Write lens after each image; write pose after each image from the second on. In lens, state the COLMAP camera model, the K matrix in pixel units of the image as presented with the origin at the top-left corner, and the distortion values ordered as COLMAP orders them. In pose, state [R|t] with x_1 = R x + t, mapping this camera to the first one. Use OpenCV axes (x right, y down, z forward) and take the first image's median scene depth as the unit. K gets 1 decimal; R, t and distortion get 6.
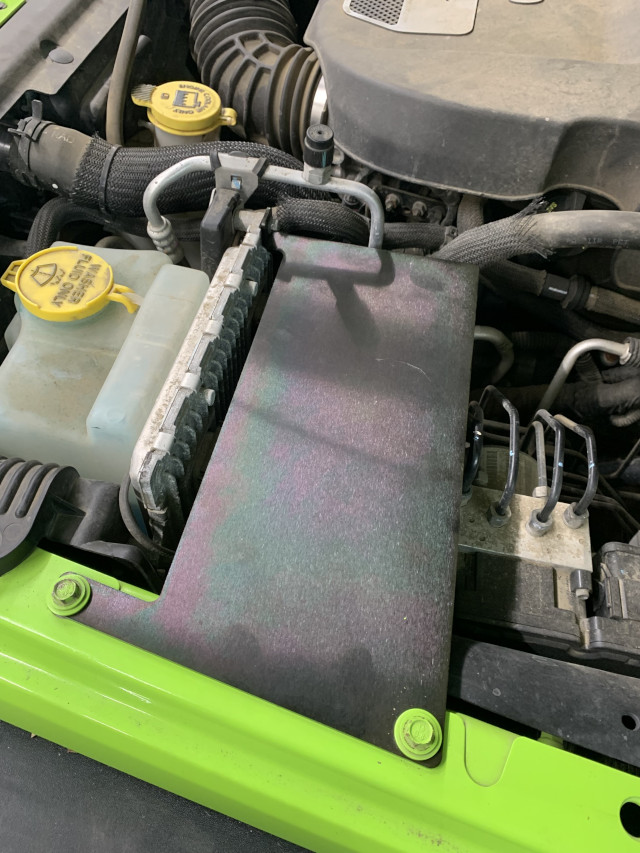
lens RADIAL K [[647.7, 0, 317.1], [0, 647.7, 422.3], [0, 0, 1]] dist [-0.001380, 0.006415]
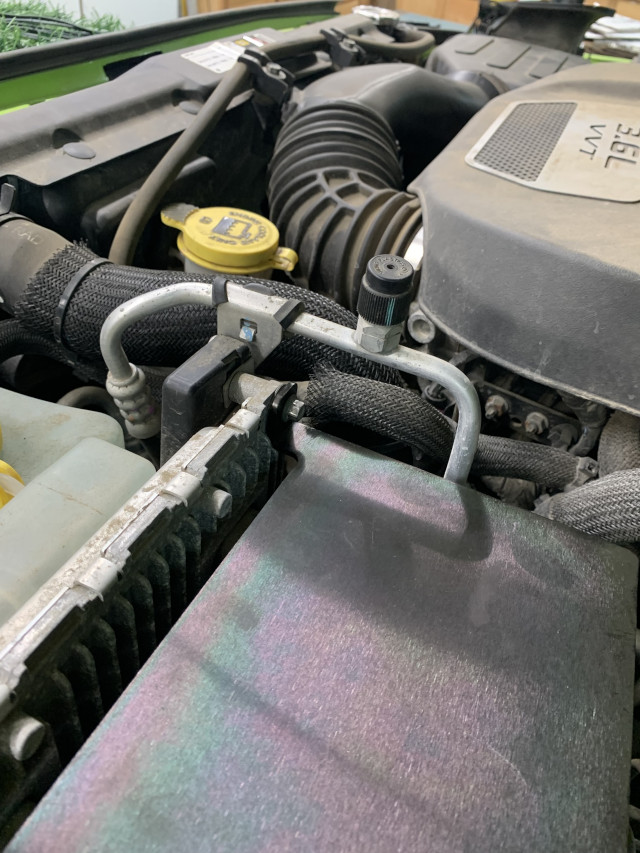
lens RADIAL K [[659.9, 0, 327.4], [0, 659.9, 428.8], [0, 0, 1]] dist [-0.006127, 0.006671]
pose [[0.977467, 0.171890, -0.122525, 0.040113], [-0.198834, 0.944635, -0.261015, -0.130820], [0.070876, 0.279496, 0.957527, 0.422305]]
